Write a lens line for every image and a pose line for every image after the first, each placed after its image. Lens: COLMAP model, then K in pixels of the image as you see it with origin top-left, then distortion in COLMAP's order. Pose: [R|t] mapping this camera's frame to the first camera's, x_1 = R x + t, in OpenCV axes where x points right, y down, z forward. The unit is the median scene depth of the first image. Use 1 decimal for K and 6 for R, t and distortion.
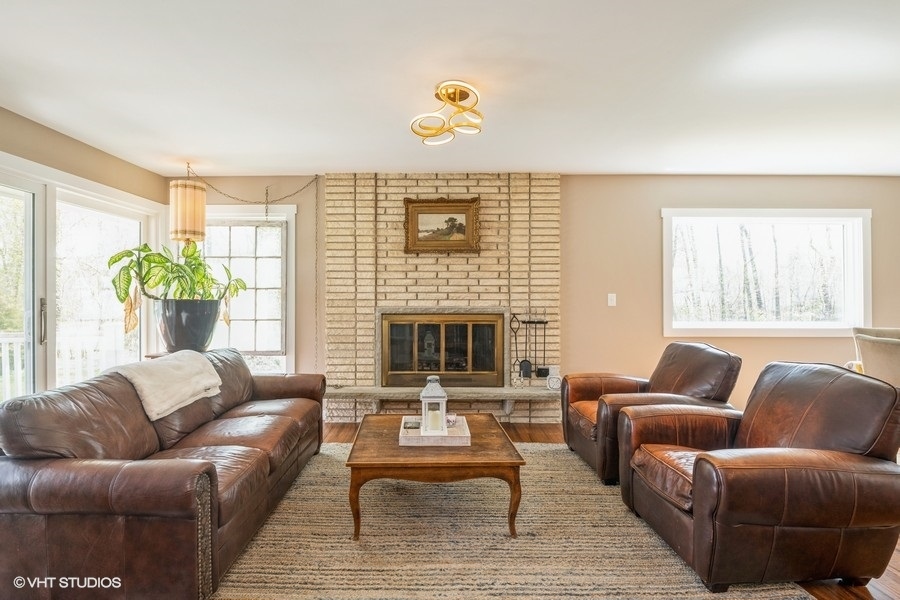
lens RADIAL K [[440.5, 0, 446.8], [0, 440.5, 299.6], [0, 0, 1]] dist [-0.015822, 0.000417]
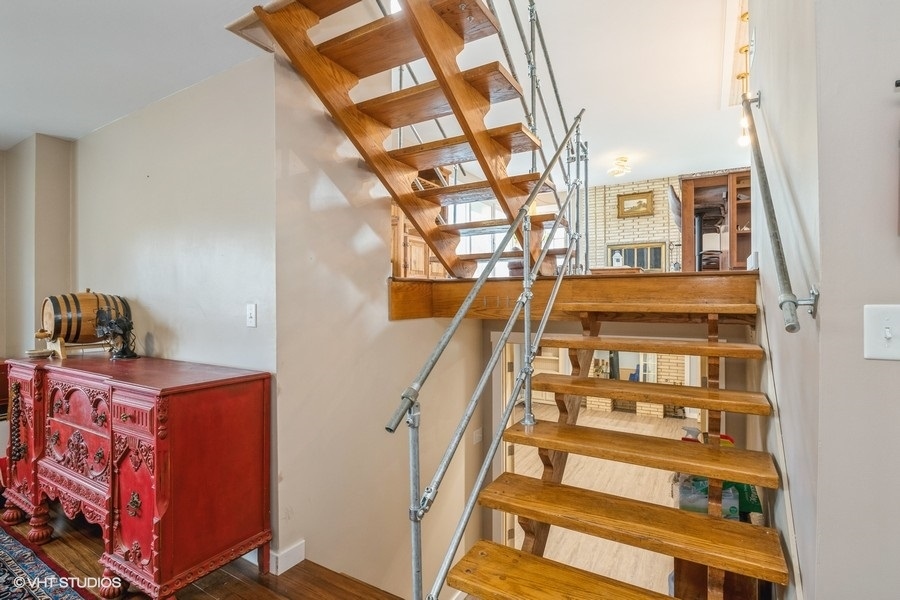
lens RADIAL K [[440.5, 0, 448.7], [0, 440.5, 297.3], [0, 0, 1]] dist [-0.015822, 0.000417]
pose [[0.860380, -0.004716, -0.509632, 0.308471], [0.003026, 0.999987, -0.004146, 0.309279], [0.509645, 0.002025, 0.860382, -1.409136]]
